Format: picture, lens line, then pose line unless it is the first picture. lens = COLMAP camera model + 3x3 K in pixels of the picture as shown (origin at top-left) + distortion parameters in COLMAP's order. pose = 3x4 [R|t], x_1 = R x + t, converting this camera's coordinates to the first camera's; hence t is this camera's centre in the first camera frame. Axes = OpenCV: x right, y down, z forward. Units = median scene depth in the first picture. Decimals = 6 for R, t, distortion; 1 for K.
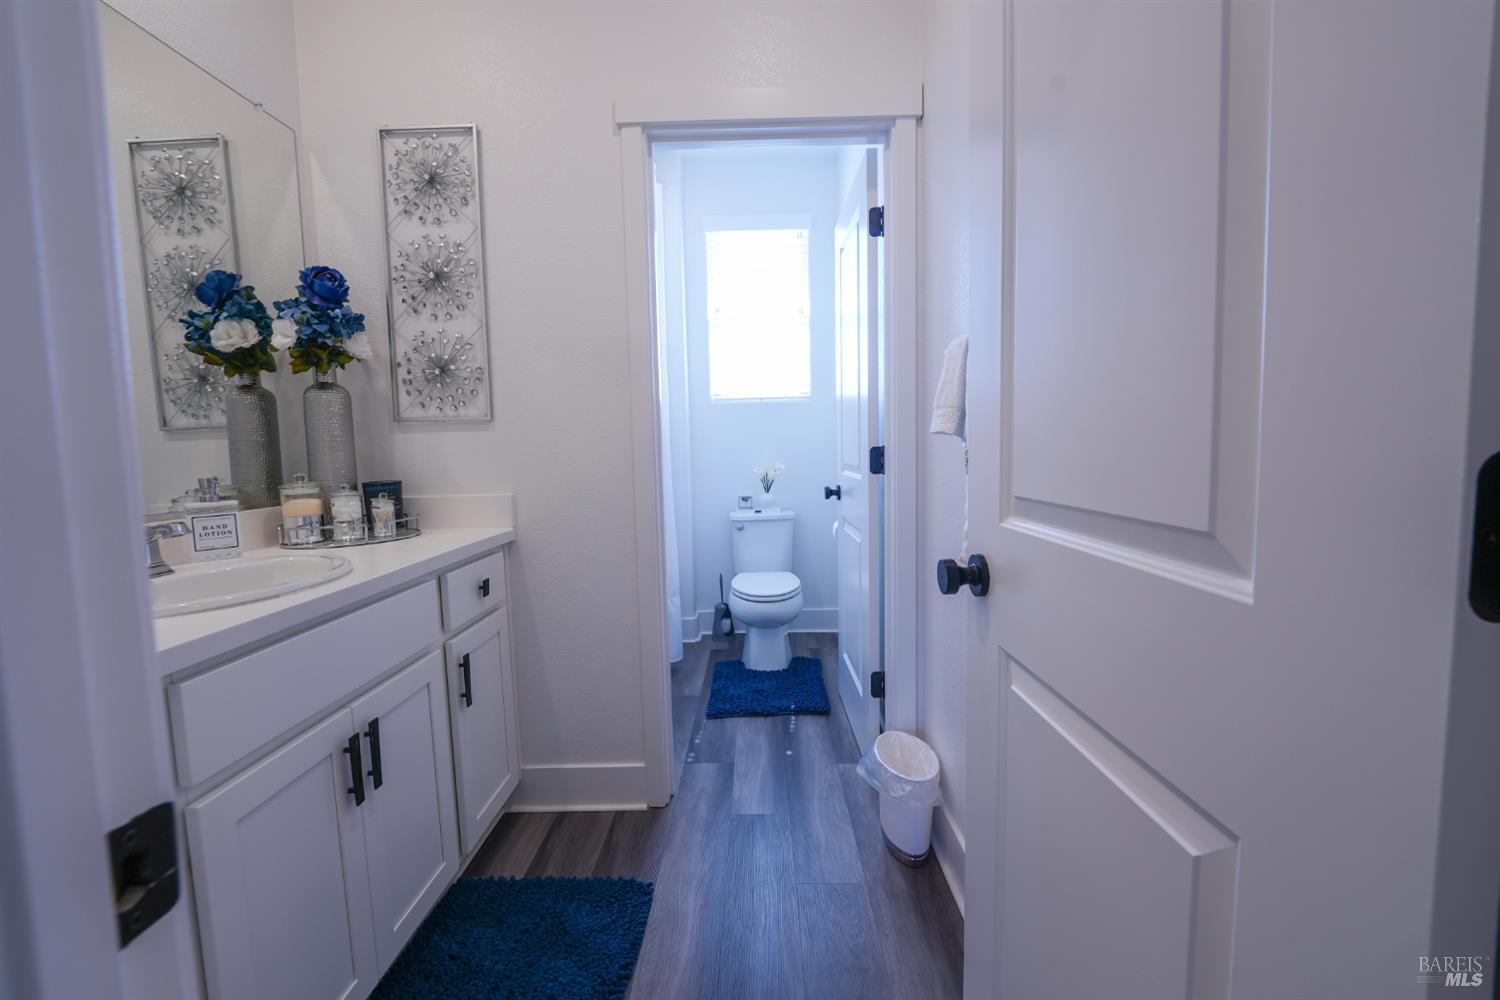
lens RADIAL K [[614.9, 0, 754.3], [0, 614.9, 497.4], [0, 0, 1]] dist [-0.014184, 0.002219]
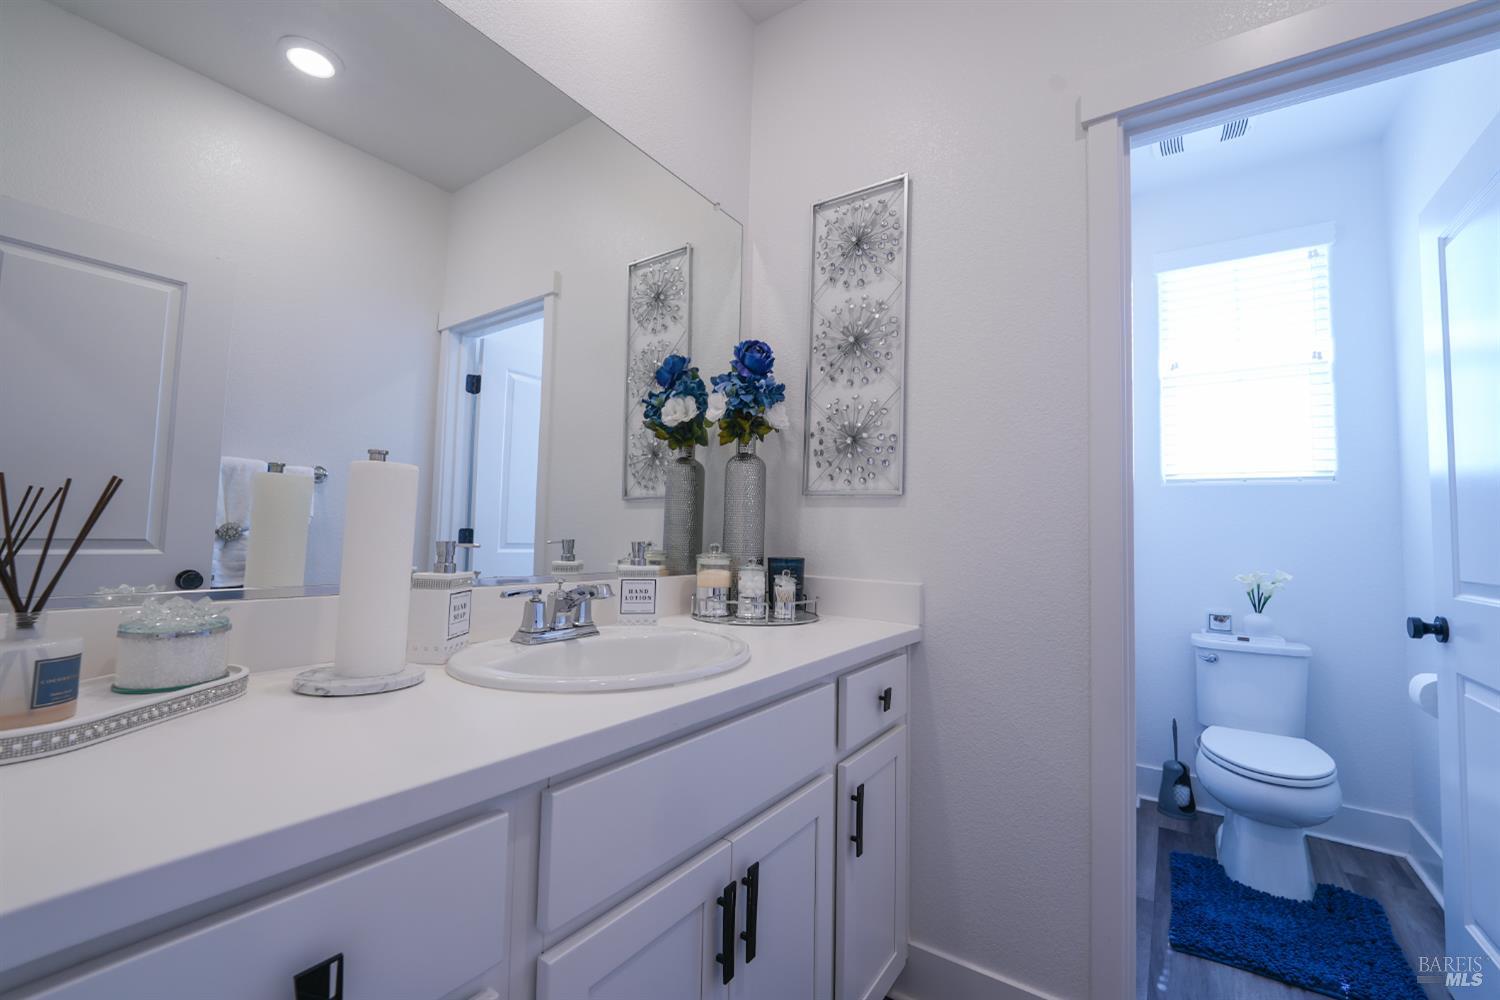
lens RADIAL K [[614.9, 0, 743.3], [0, 614.9, 498.6], [0, 0, 1]] dist [-0.014184, 0.002219]
pose [[0.820013, 0.015234, -0.572142, -0.125279], [-0.096729, 0.988955, -0.112304, -0.003231], [0.564112, 0.147434, 0.812429, 0.186319]]
